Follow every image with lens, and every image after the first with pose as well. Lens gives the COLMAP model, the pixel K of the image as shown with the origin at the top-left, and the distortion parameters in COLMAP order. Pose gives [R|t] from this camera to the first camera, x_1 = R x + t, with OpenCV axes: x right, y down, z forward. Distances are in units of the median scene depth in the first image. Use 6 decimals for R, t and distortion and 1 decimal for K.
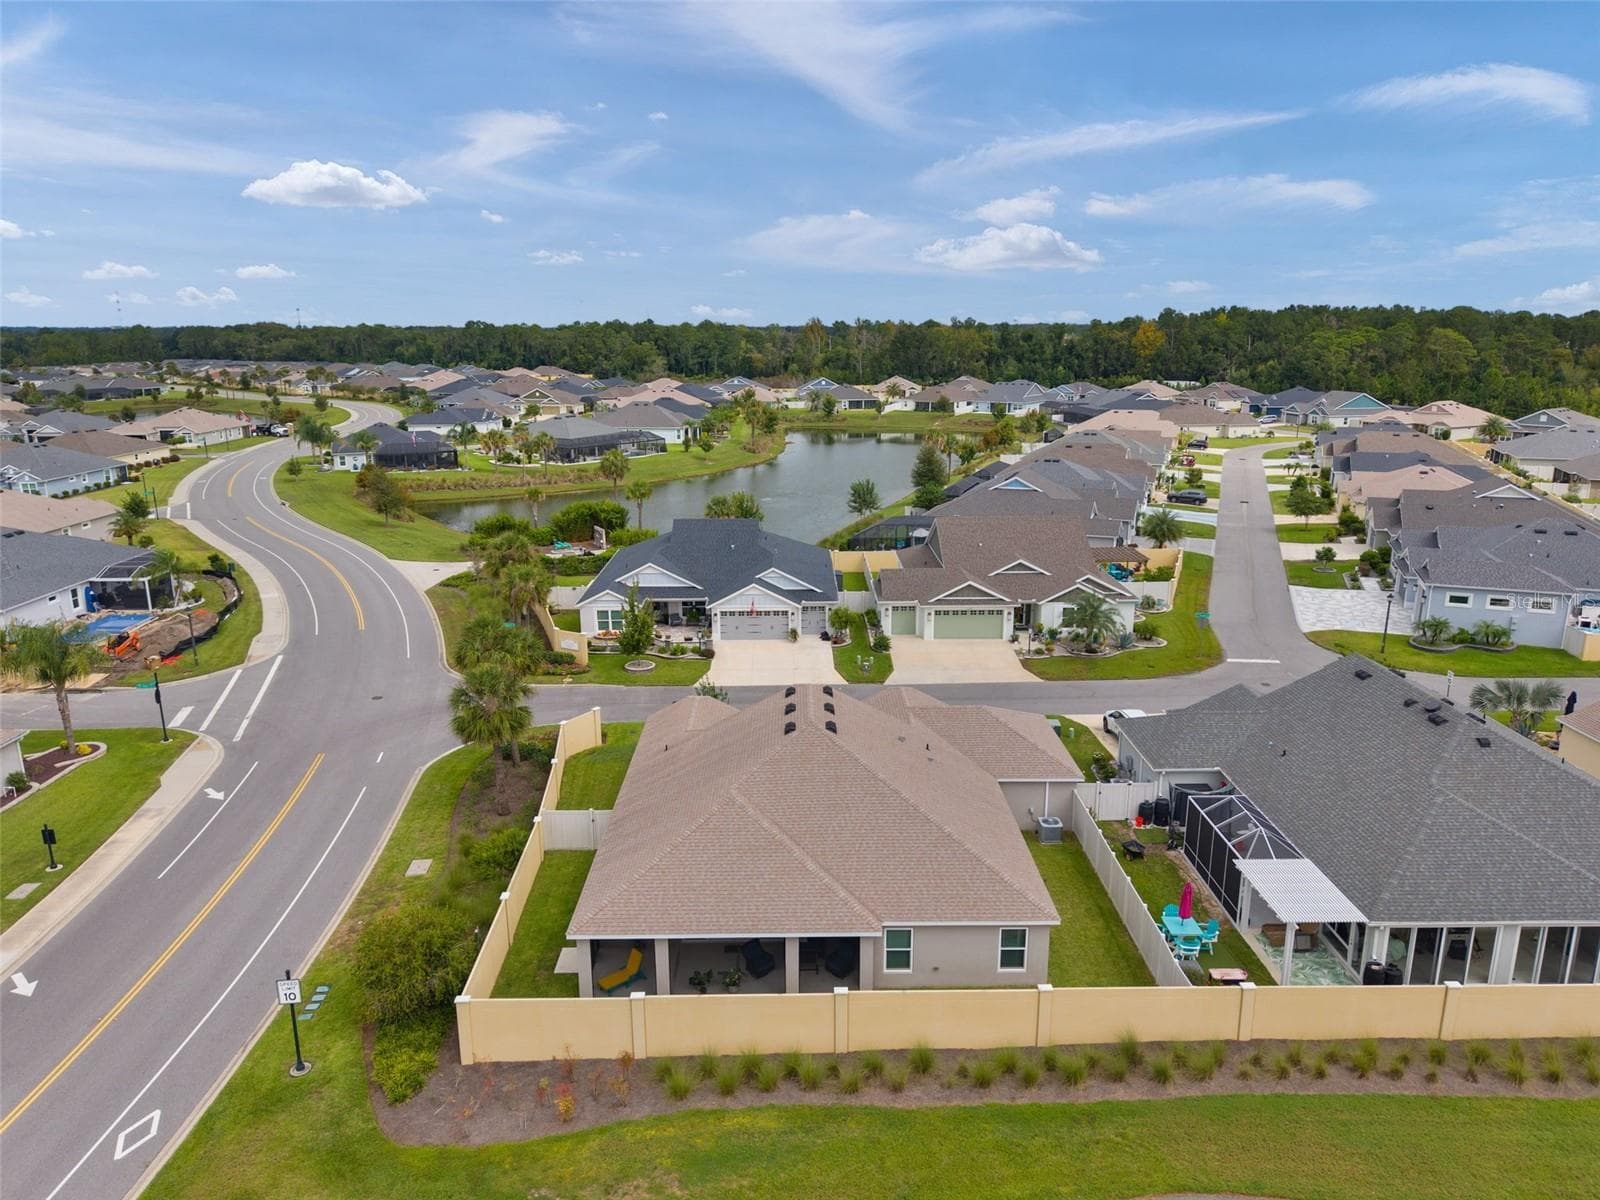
lens RADIAL K [[1079.7, 0, 801.2], [0, 1079.7, 601.8], [0, 0, 1]] dist [0.054094, -0.069583]
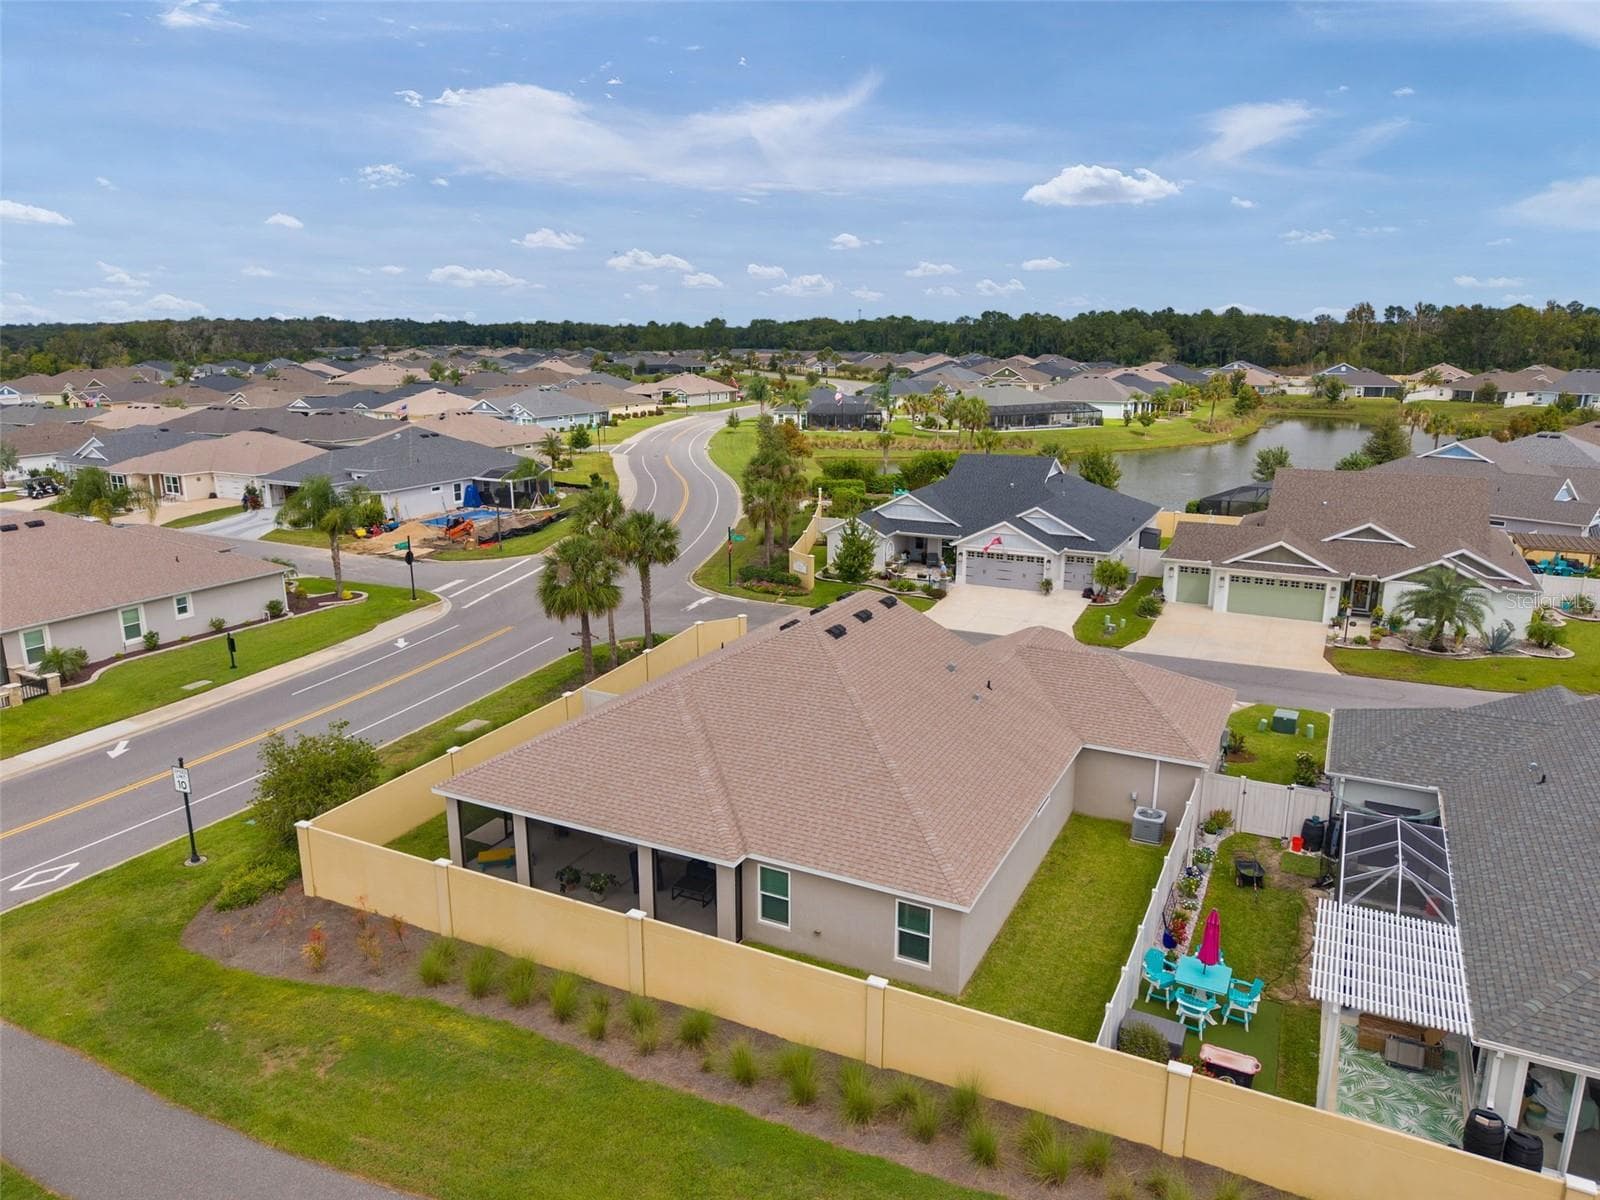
lens RADIAL K [[1079.7, 0, 801.2], [0, 1079.7, 601.8], [0, 0, 1]] dist [0.054094, -0.069583]
pose [[0.886932, 0.116252, -0.447031, 0.207891], [-0.117142, 0.992781, 0.025760, 0.044457], [0.446799, 0.029519, 0.894147, 0.153949]]
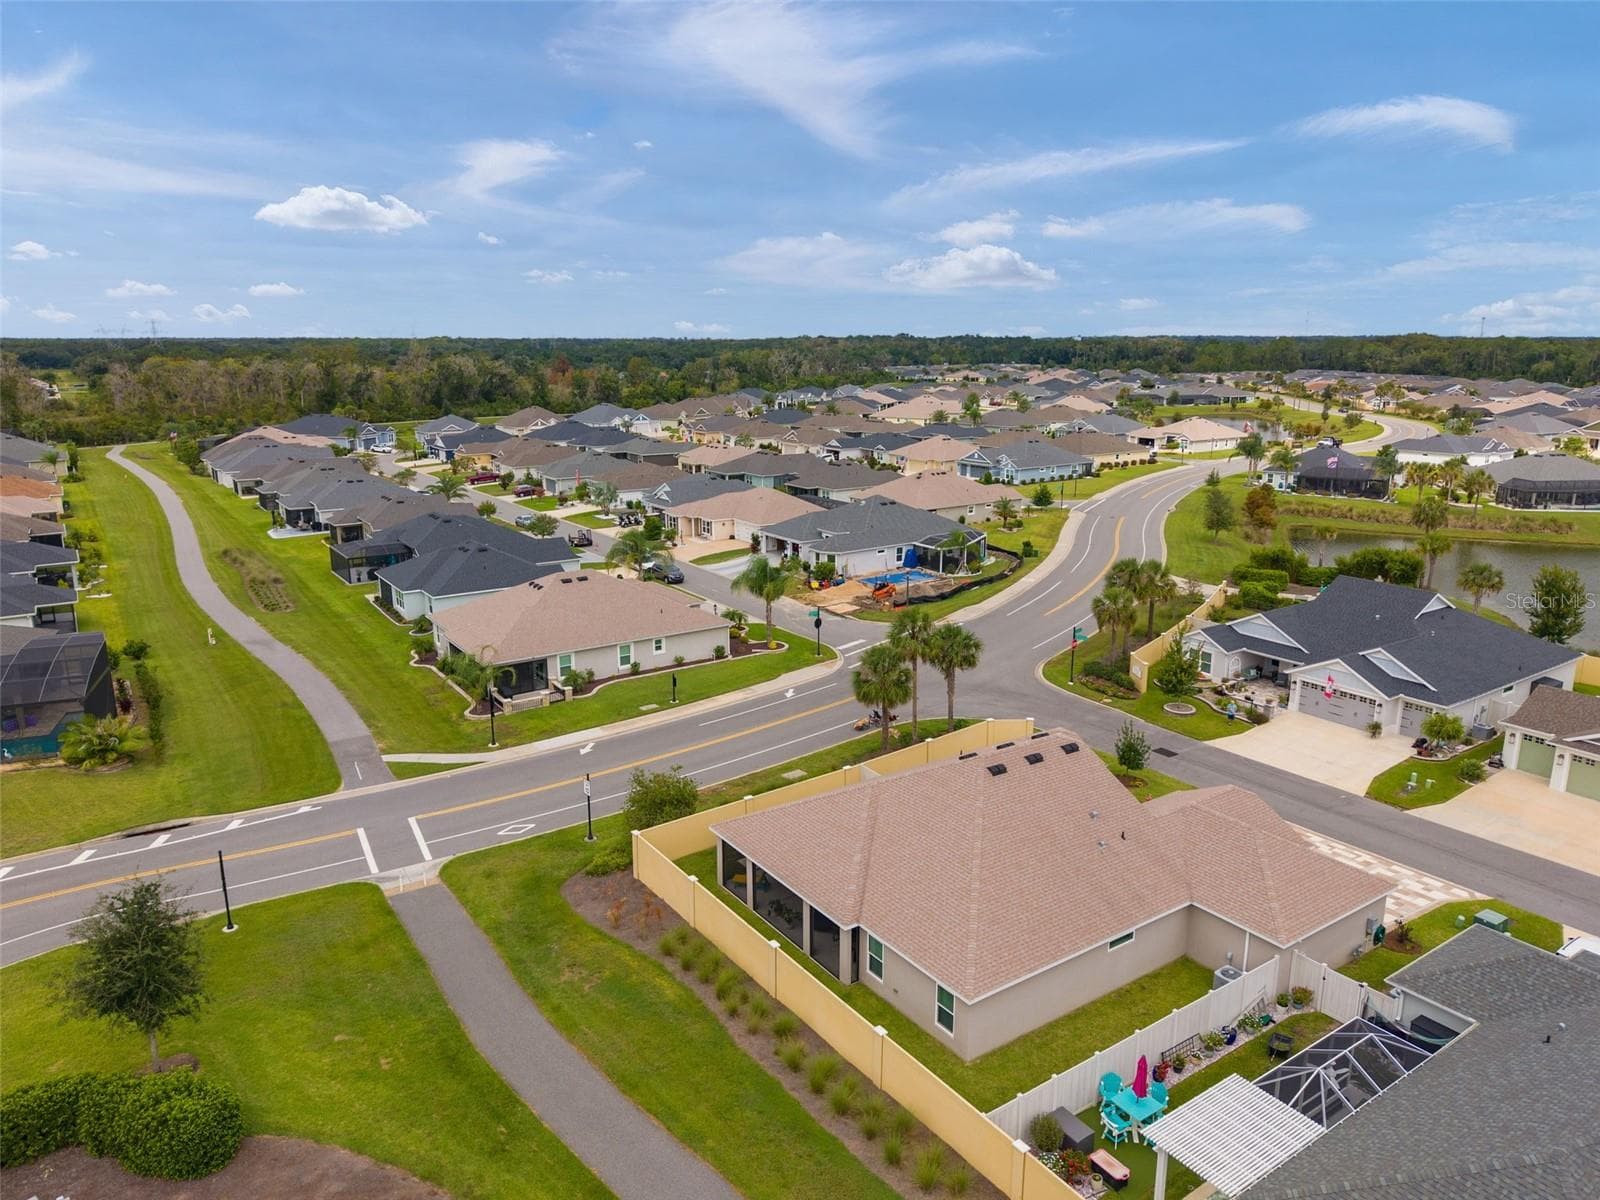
lens RADIAL K [[1075.4, 0, 800.8], [0, 1075.4, 604.2], [0, 0, 1]] dist [0.042817, -0.048244]
pose [[0.556196, 0.202191, -0.806080, 0.419837], [-0.205500, 0.973292, 0.102338, -0.061361], [0.805243, 0.108730, 0.582891, 0.126953]]
